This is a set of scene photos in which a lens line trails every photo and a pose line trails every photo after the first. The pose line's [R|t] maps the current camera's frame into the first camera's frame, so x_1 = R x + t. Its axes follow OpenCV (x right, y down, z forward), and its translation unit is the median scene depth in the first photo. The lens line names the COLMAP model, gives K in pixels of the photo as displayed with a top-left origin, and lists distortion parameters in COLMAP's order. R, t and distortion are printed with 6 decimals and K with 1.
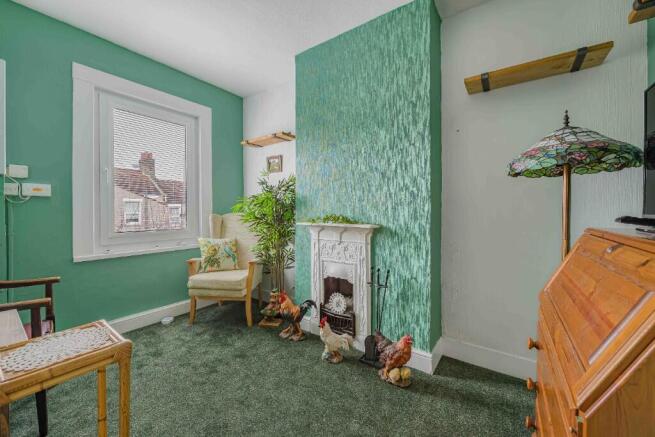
lens RADIAL K [[256.8, 0, 328.6], [0, 256.8, 216.6], [0, 0, 1]] dist [-0.001212, -0.000100]
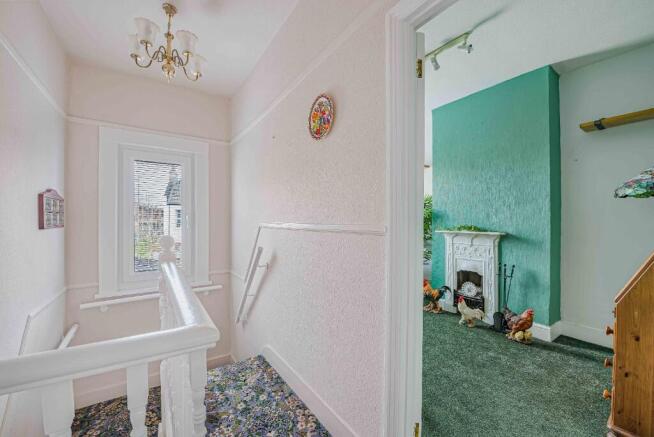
lens RADIAL K [[263.1, 0, 327.0], [0, 263.1, 222.8], [0, 0, 1]] dist [-0.018025, -0.000237]
pose [[0.938770, 0.005994, -0.344494, -0.207839], [-0.012524, 0.999782, -0.016734, 0.014065], [0.344318, 0.020024, 0.938640, -0.608635]]
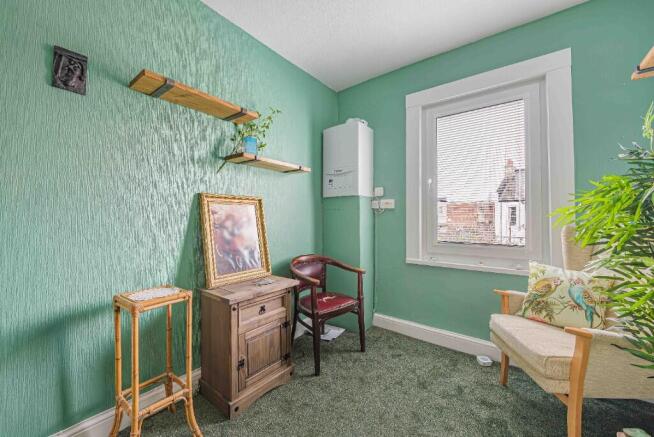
lens RADIAL K [[256.4, 0, 328.1], [0, 256.4, 216.6], [0, 0, 1]] dist [-0.001212, -0.000100]
pose [[-0.023494, -0.007181, -0.999698, 0.240672], [-0.023752, 0.999696, -0.006623, -0.022977], [0.999442, 0.023589, -0.023658, 0.781400]]
